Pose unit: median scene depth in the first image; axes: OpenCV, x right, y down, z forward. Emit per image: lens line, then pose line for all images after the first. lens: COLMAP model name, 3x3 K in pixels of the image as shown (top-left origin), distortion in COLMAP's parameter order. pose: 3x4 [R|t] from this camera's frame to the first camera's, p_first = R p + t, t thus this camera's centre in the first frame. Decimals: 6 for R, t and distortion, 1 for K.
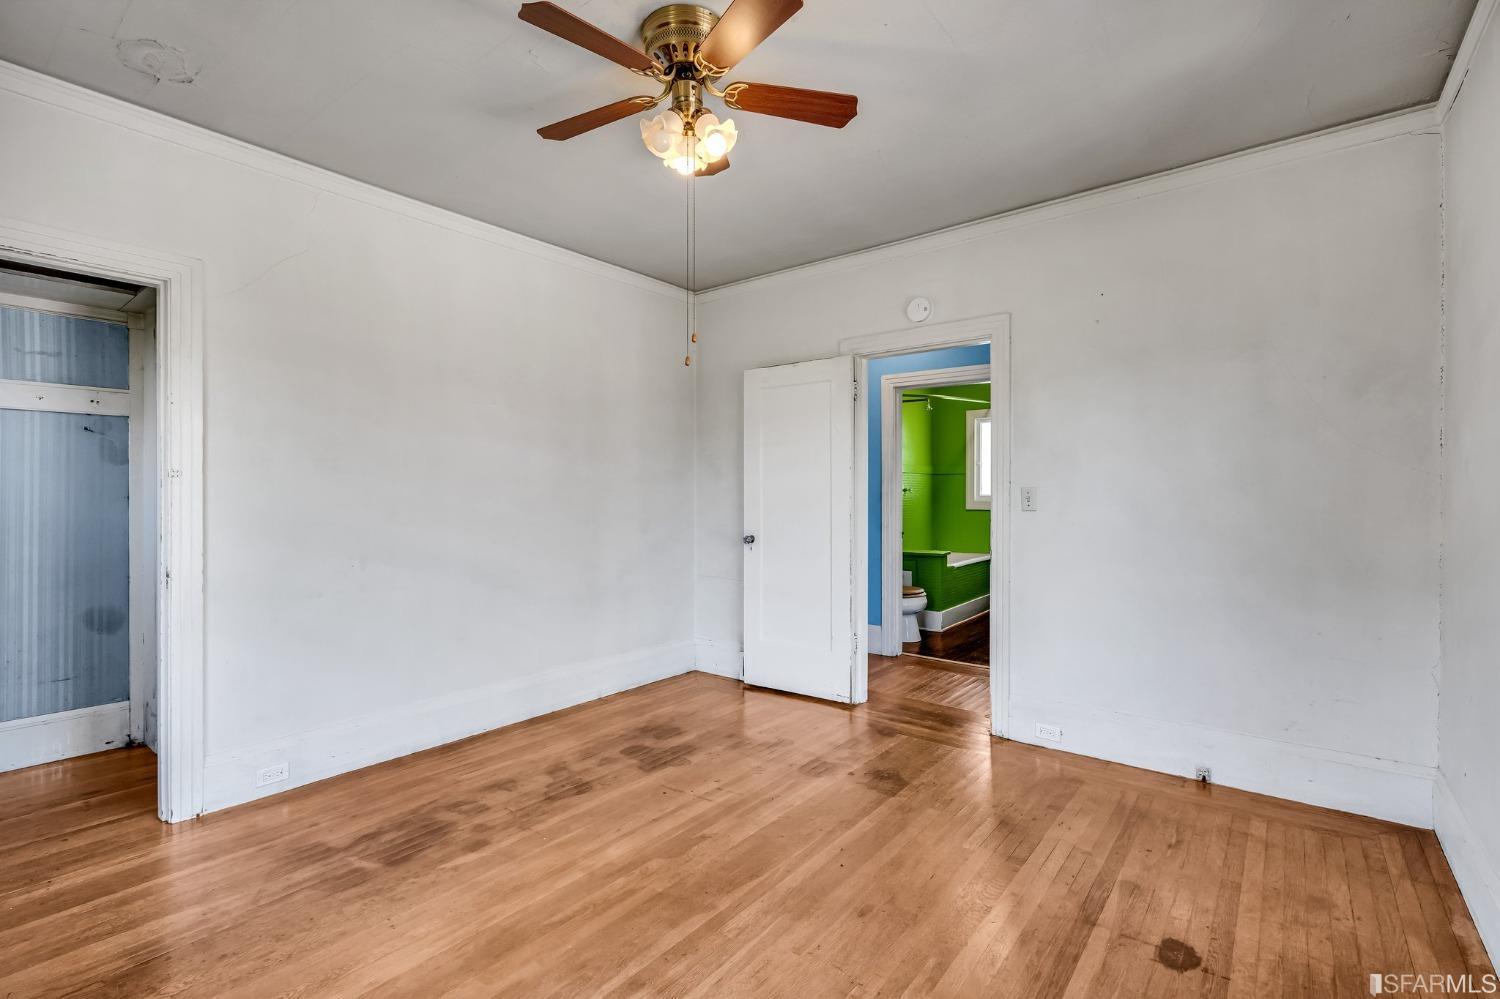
lens RADIAL K [[681.6, 0, 750.8], [0, 681.6, 495.2], [0, 0, 1]] dist [-0.003743, 0.000686]
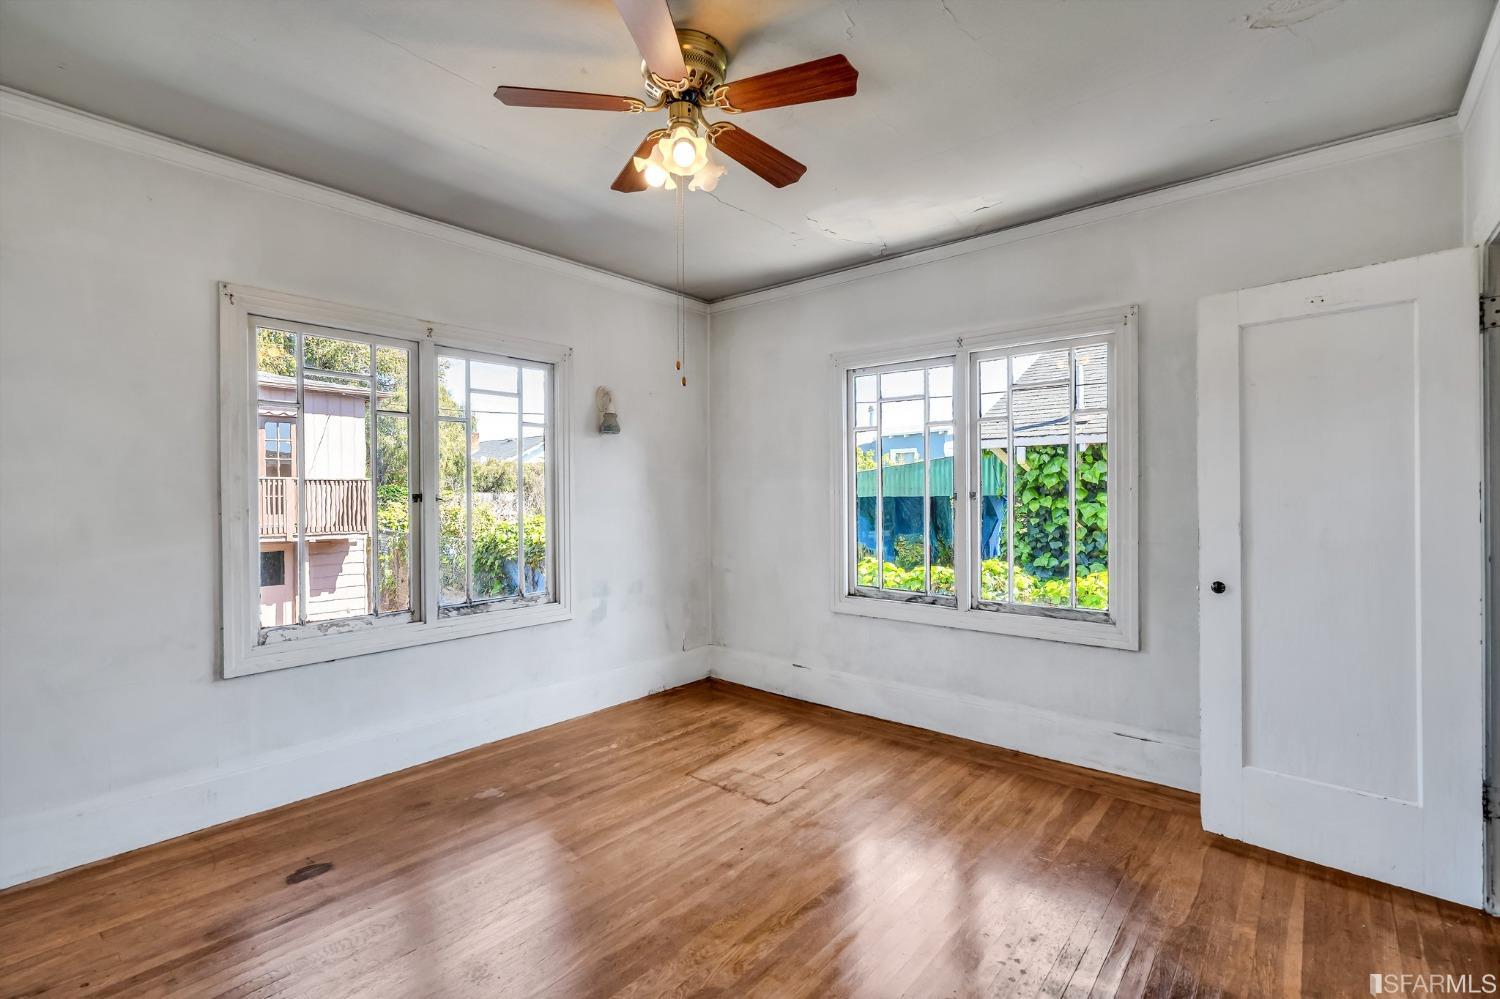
lens RADIAL K [[681.6, 0, 749.2], [0, 681.6, 497.2], [0, 0, 1]] dist [-0.003743, 0.000686]
pose [[-0.999626, 0.004826, 0.026916, -0.220559], [0.005030, 0.999959, 0.007503, -0.034256], [-0.026879, 0.007635, -0.999610, 2.069754]]
